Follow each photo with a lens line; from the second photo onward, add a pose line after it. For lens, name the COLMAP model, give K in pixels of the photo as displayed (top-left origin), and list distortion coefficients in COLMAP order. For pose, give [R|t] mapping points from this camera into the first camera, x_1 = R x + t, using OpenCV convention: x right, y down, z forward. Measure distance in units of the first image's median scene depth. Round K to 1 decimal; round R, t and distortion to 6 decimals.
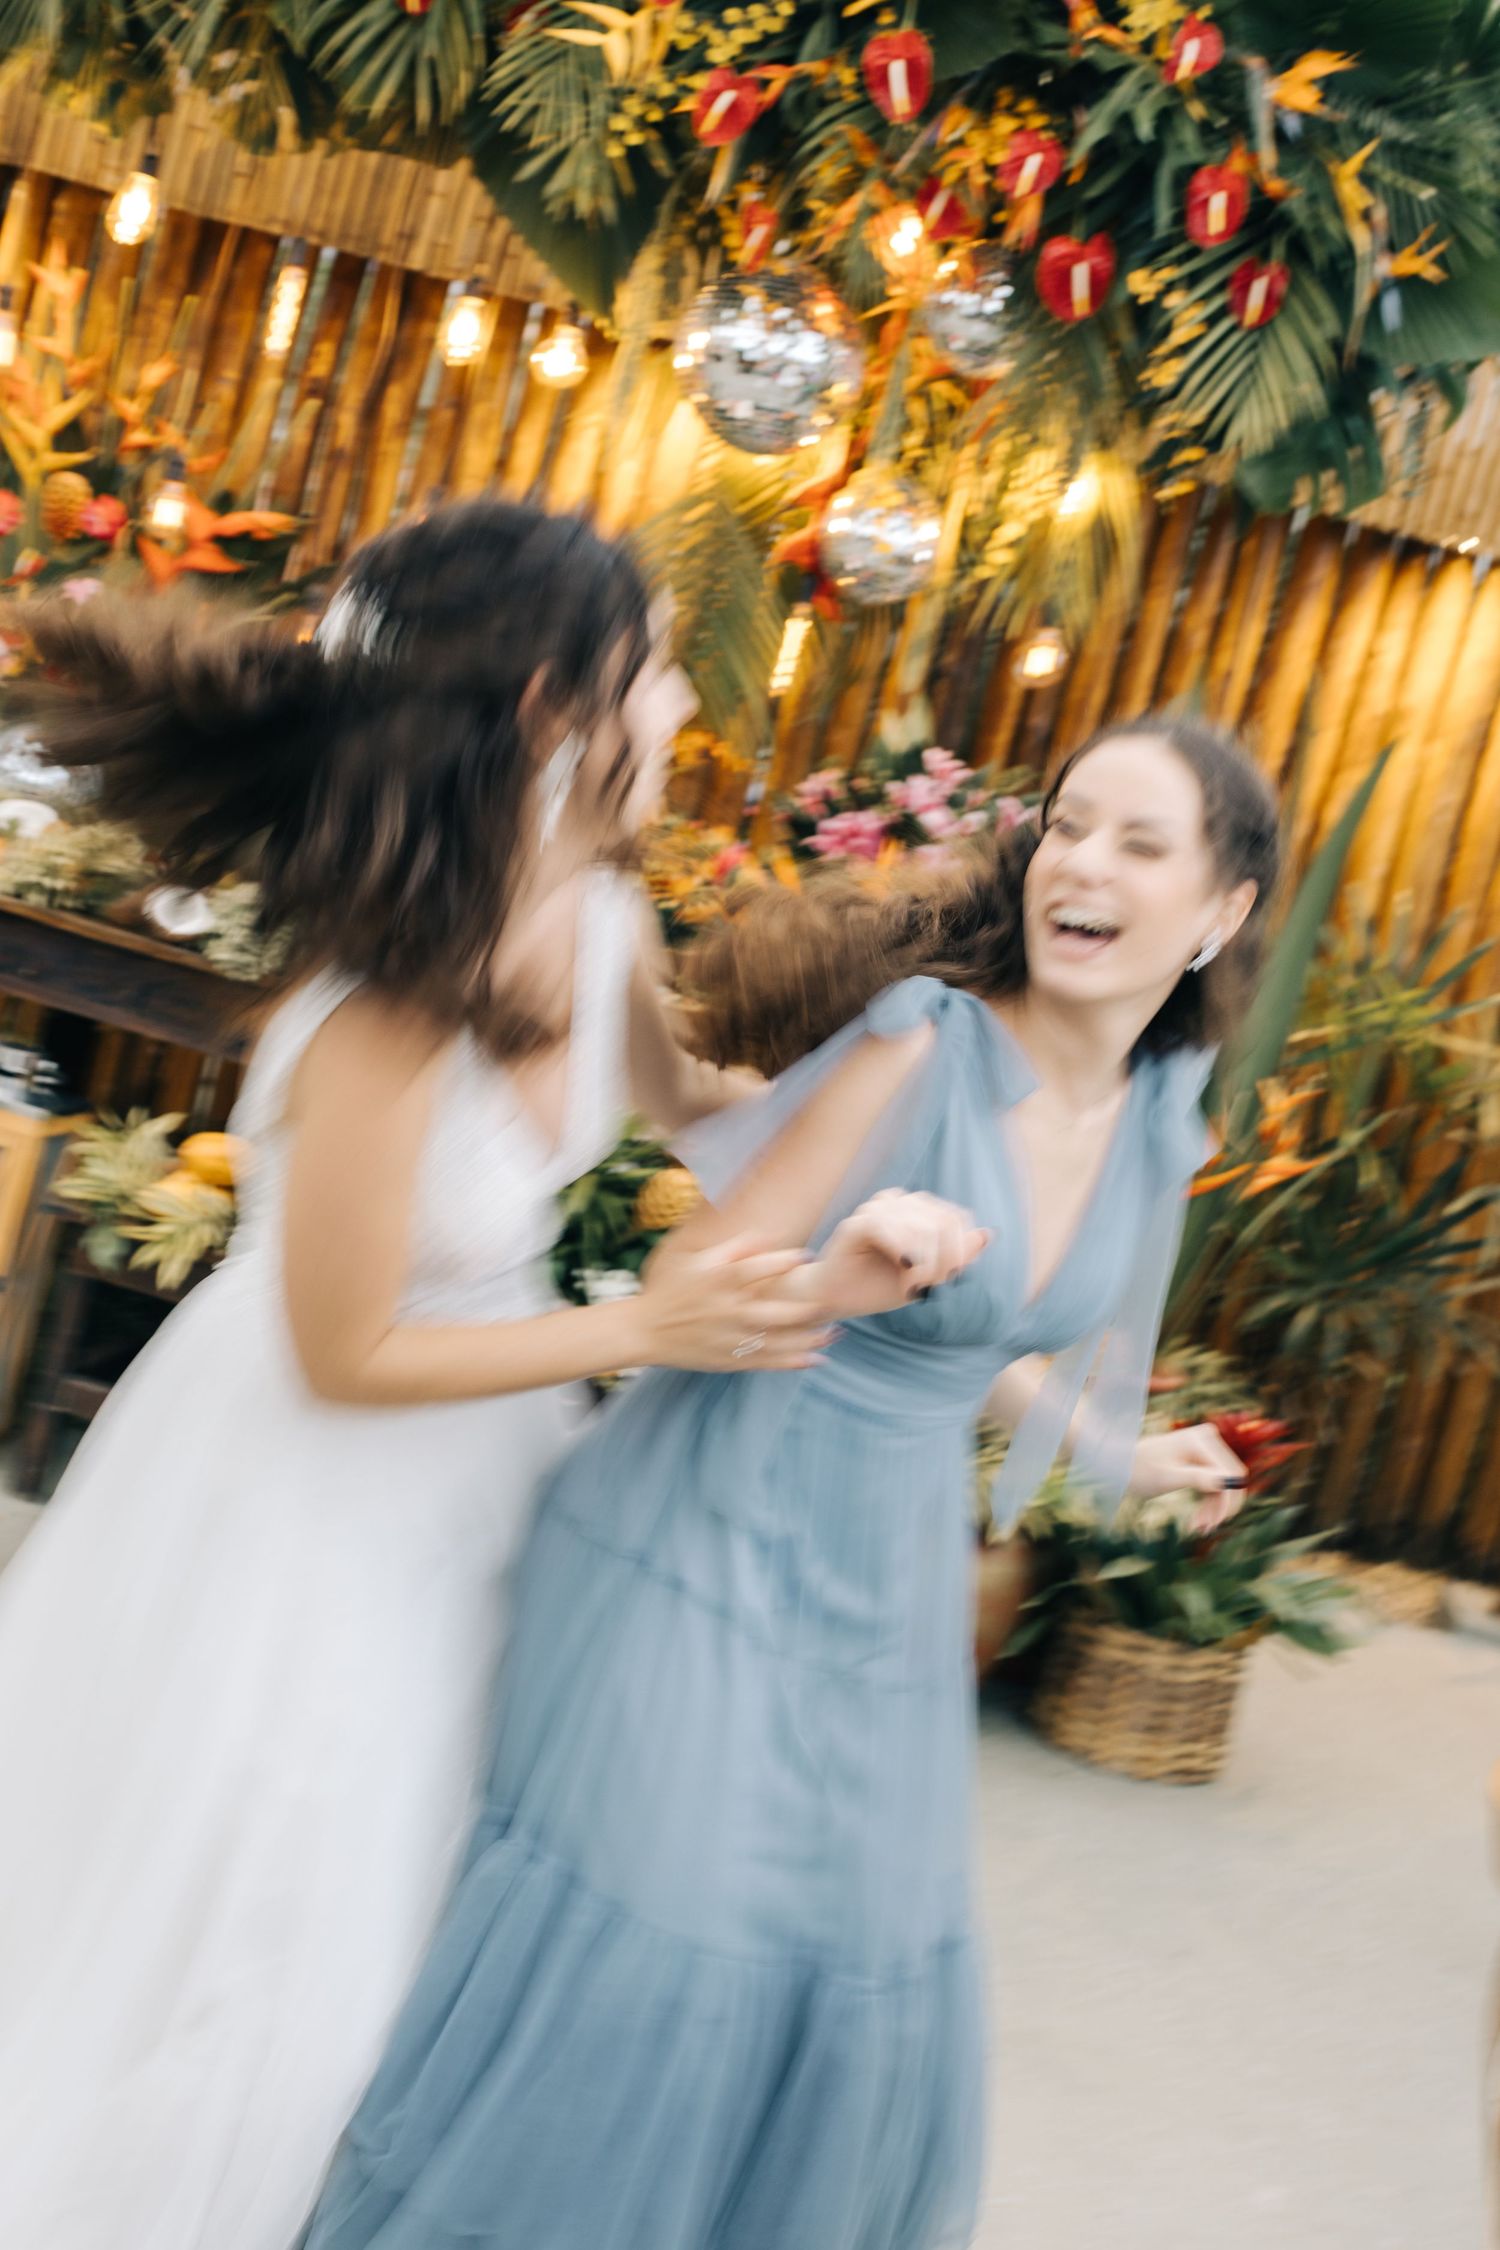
lens RADIAL K [[3150.4, 0, 739.9], [0, 3150.4, 1160.3], [0, 0, 1]] dist [0.010770, -0.003335]
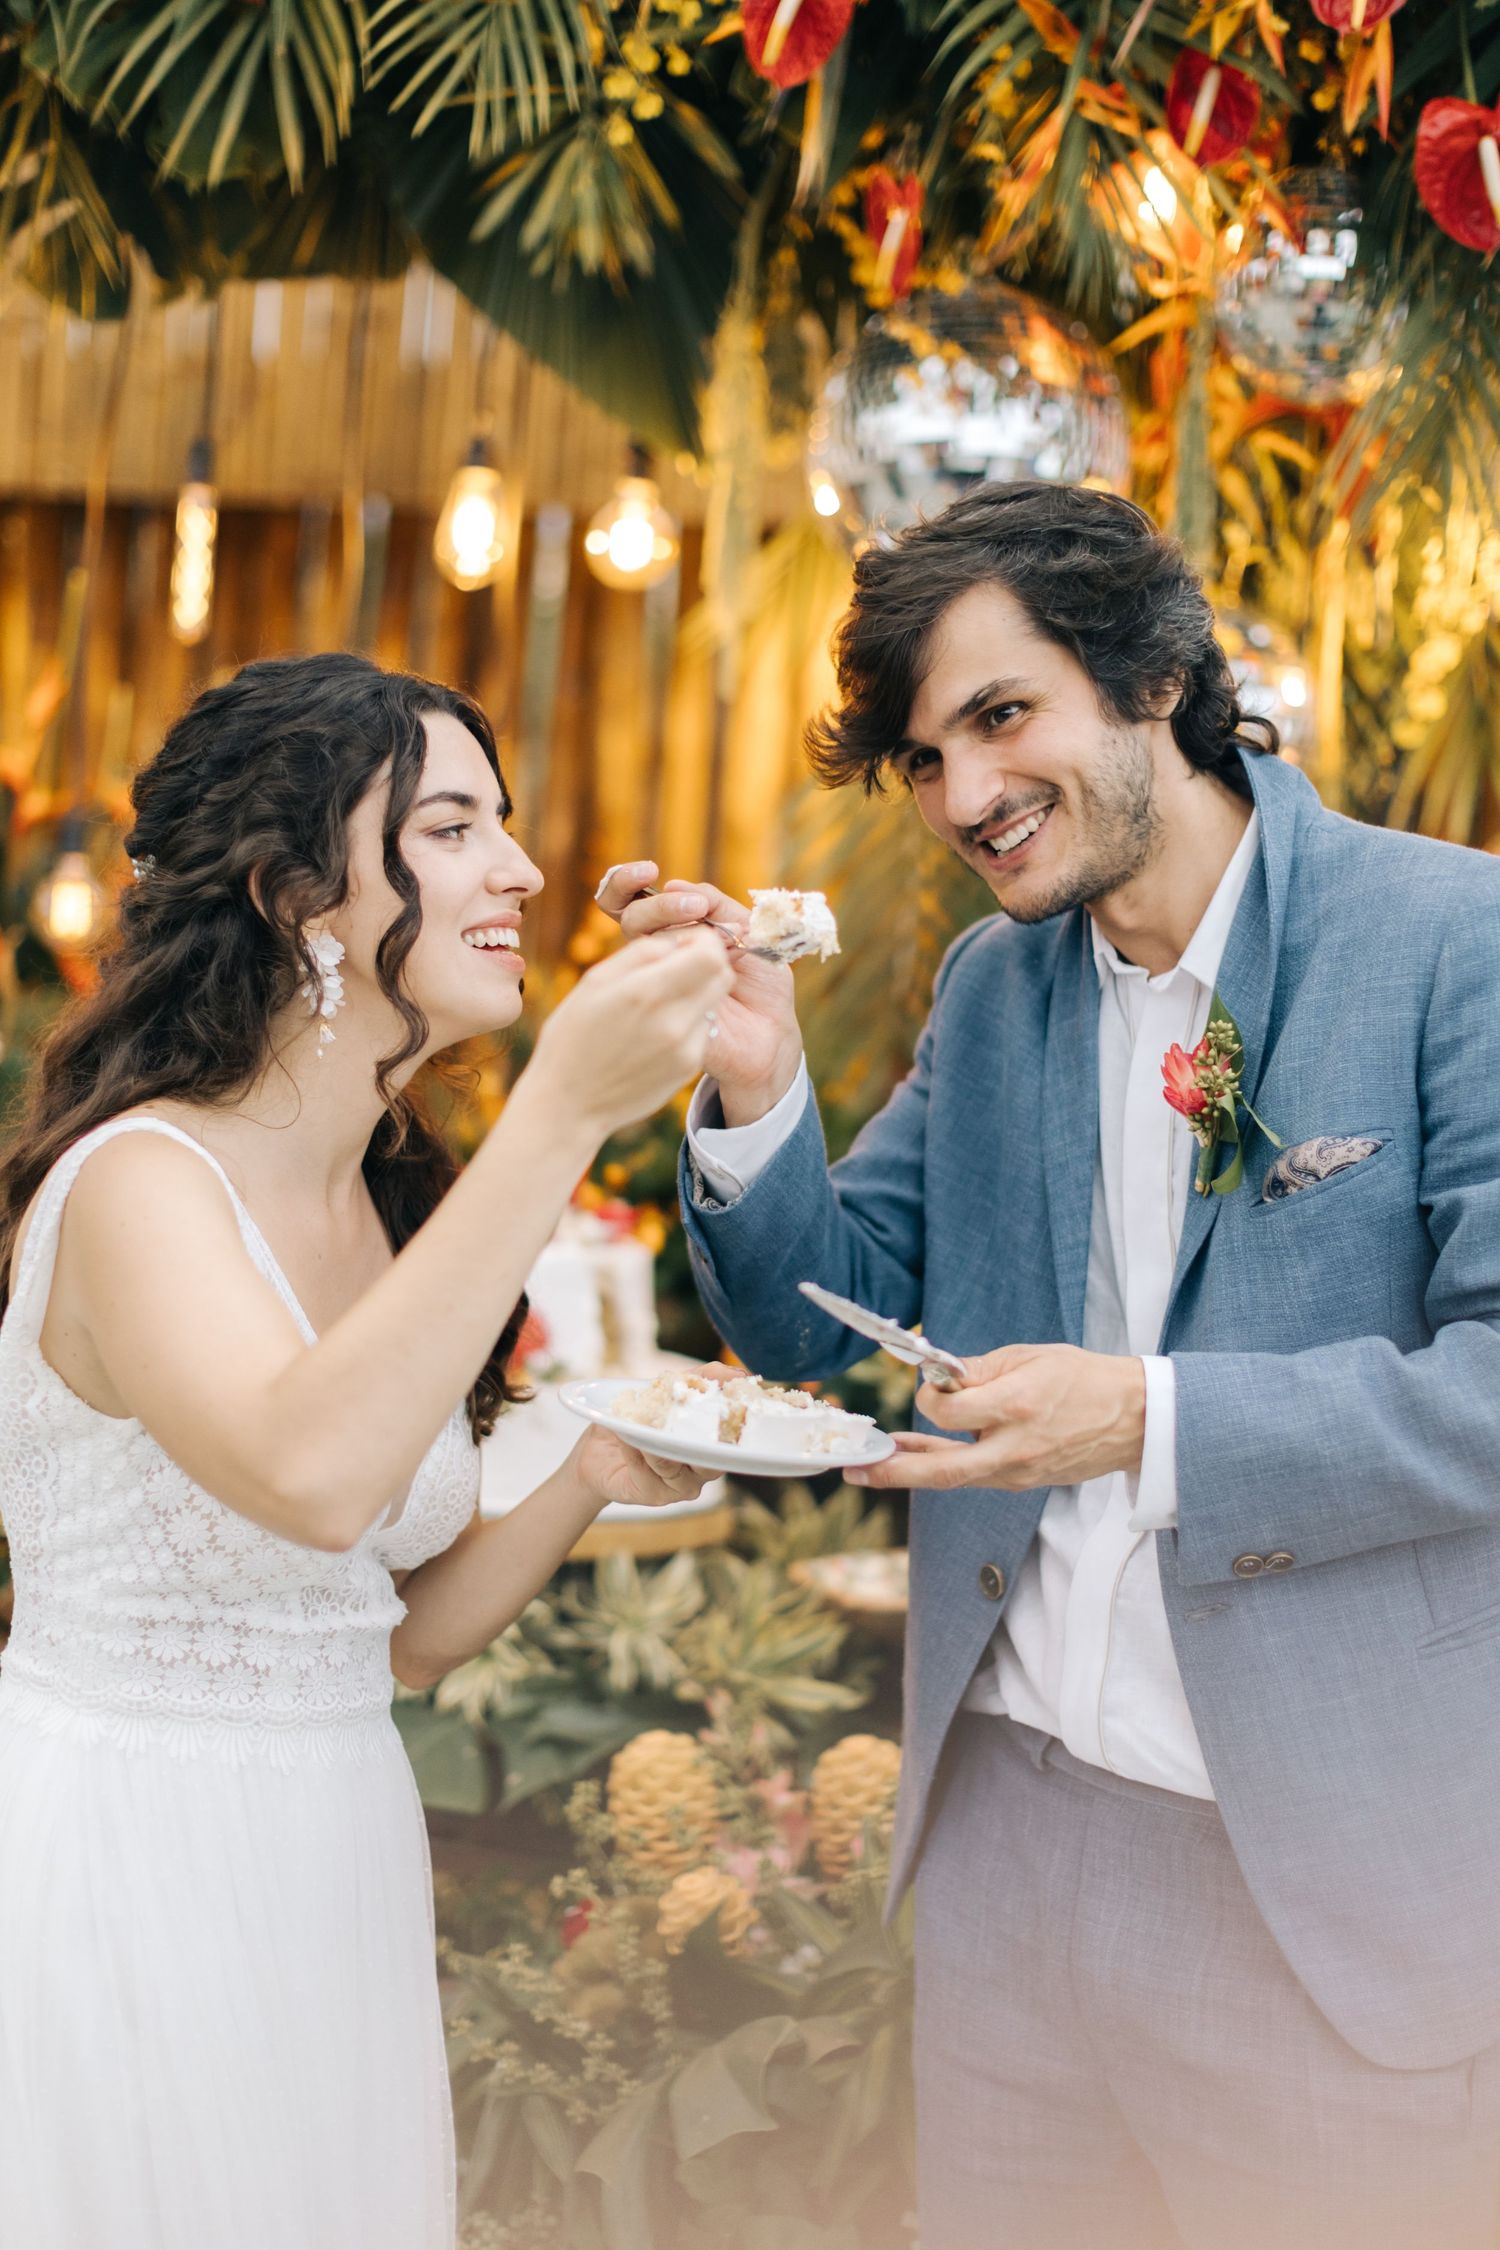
lens RADIAL K [[3157.9, 0, 750.0], [0, 3157.9, 1125.0], [0, 0, 1]] dist [-0.024756, -0.007912]
pose [[0.976627, -0.185266, -0.108978, 0.011095], [0.171324, 0.977146, -0.125830, -0.068494], [0.129800, 0.104218, 0.986048, 0.446886]]
